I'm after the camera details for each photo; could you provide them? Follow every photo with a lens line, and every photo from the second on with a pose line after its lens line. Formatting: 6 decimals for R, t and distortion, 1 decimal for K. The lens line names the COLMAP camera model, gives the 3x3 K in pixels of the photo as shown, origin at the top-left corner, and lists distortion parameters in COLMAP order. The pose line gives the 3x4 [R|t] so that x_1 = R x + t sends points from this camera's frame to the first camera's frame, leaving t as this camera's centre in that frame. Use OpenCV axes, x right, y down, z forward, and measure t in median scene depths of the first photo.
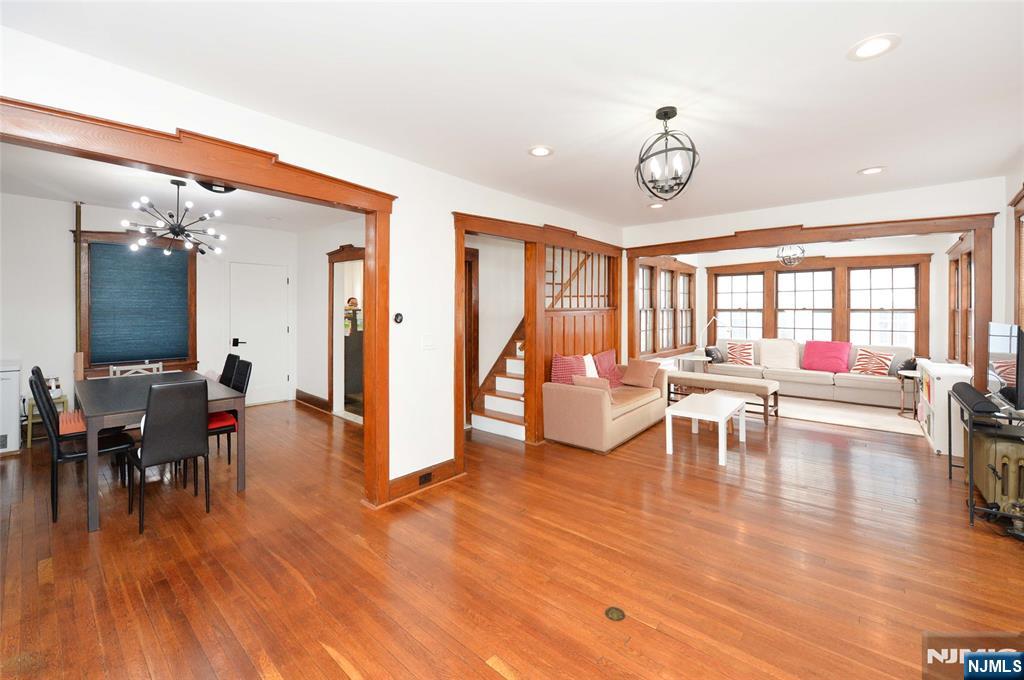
lens RADIAL K [[418.2, 0, 513.9], [0, 418.2, 306.3], [0, 0, 1]] dist [-0.001212, -0.000101]
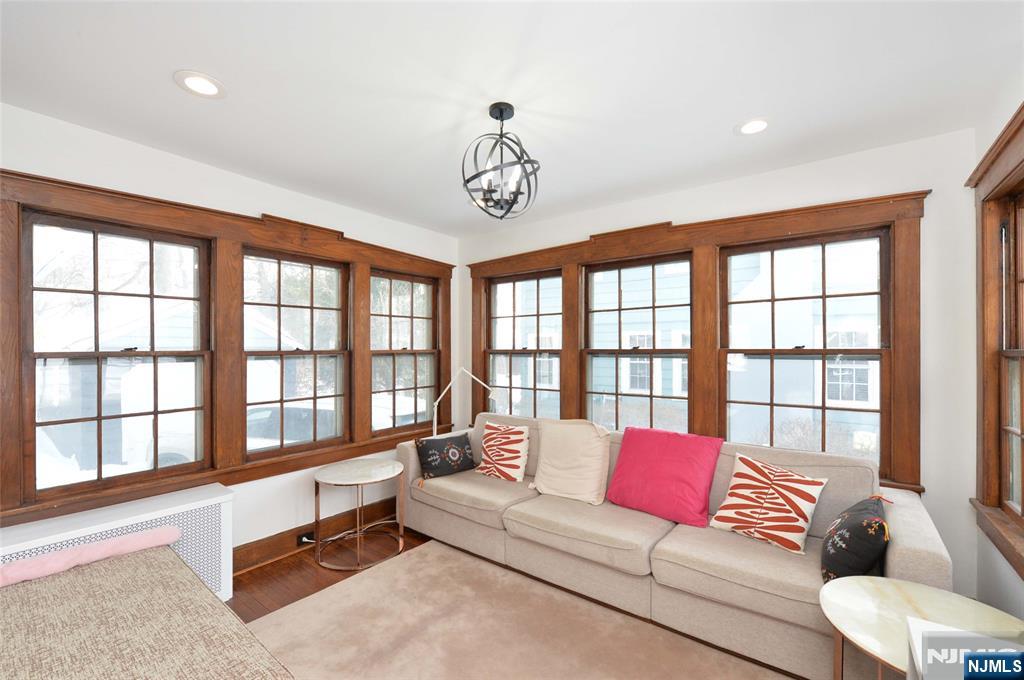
lens RADIAL K [[431.1, 0, 511.6], [0, 431.1, 345.2], [0, 0, 1]] dist [-0.000143, -0.000060]
pose [[0.999011, -0.002651, 0.044388, 0.533899], [0.002842, 0.999987, -0.004221, 0.002591], [-0.044376, 0.004343, 0.999005, 0.548204]]
